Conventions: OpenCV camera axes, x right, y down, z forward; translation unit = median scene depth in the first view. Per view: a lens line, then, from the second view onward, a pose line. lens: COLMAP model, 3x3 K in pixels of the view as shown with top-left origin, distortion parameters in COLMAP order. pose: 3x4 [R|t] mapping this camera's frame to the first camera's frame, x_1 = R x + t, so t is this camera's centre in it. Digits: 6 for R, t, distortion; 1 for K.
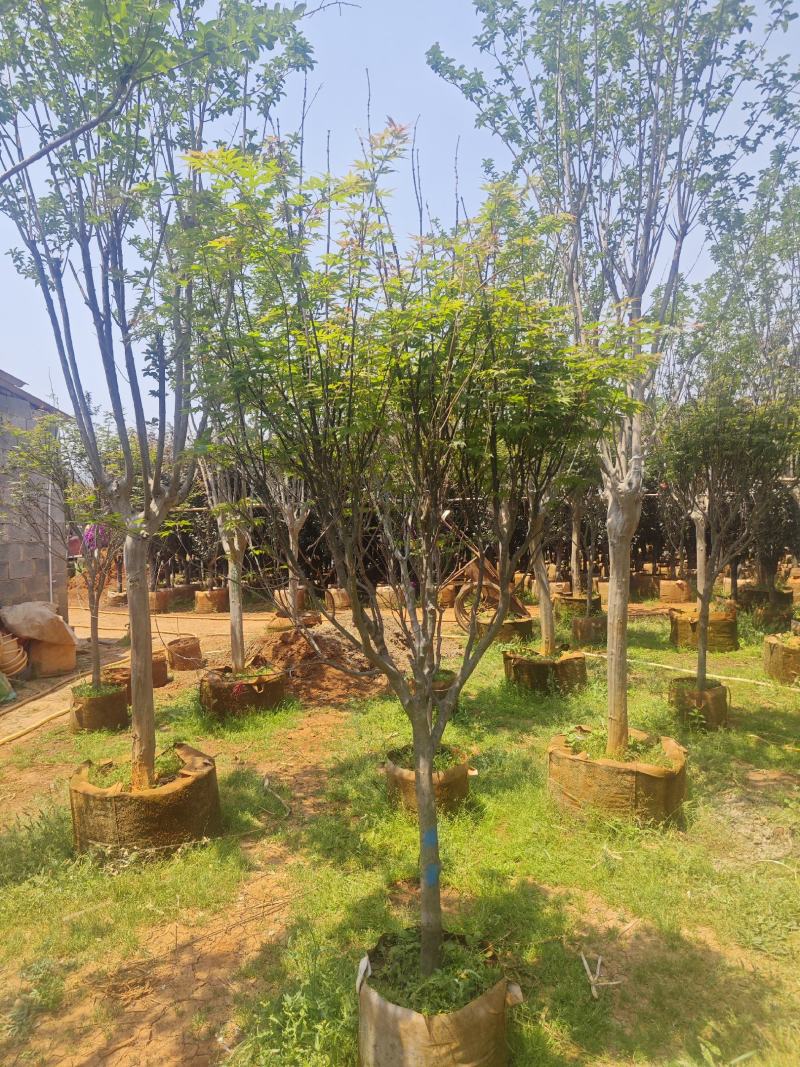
lens RADIAL K [[716.0, 0, 406.8], [0, 716.0, 532.6], [0, 0, 1]] dist [0.020909, -0.010968]
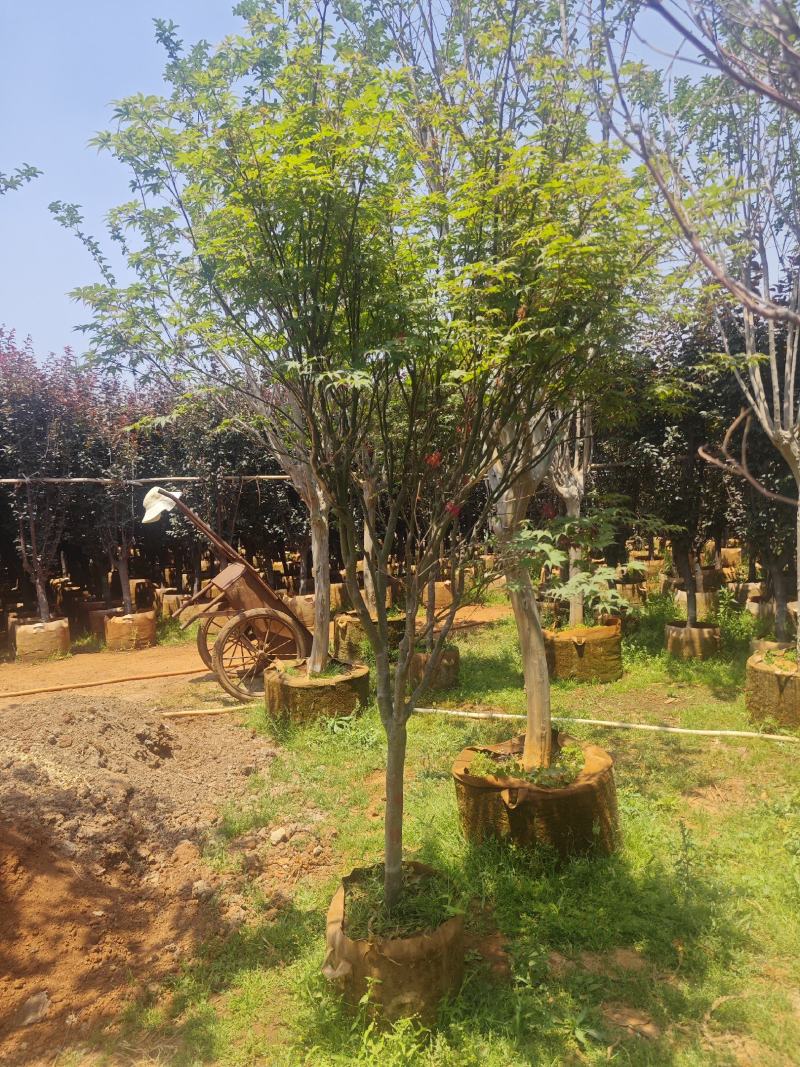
lens RADIAL K [[716.0, 0, 403.4], [0, 716.0, 533.1], [0, 0, 1]] dist [0.020909, -0.010968]
pose [[0.858977, -0.034687, 0.510838, -0.205768], [0.031714, 0.999391, 0.014533, 0.001111], [-0.511031, 0.003717, 0.859554, 0.930566]]
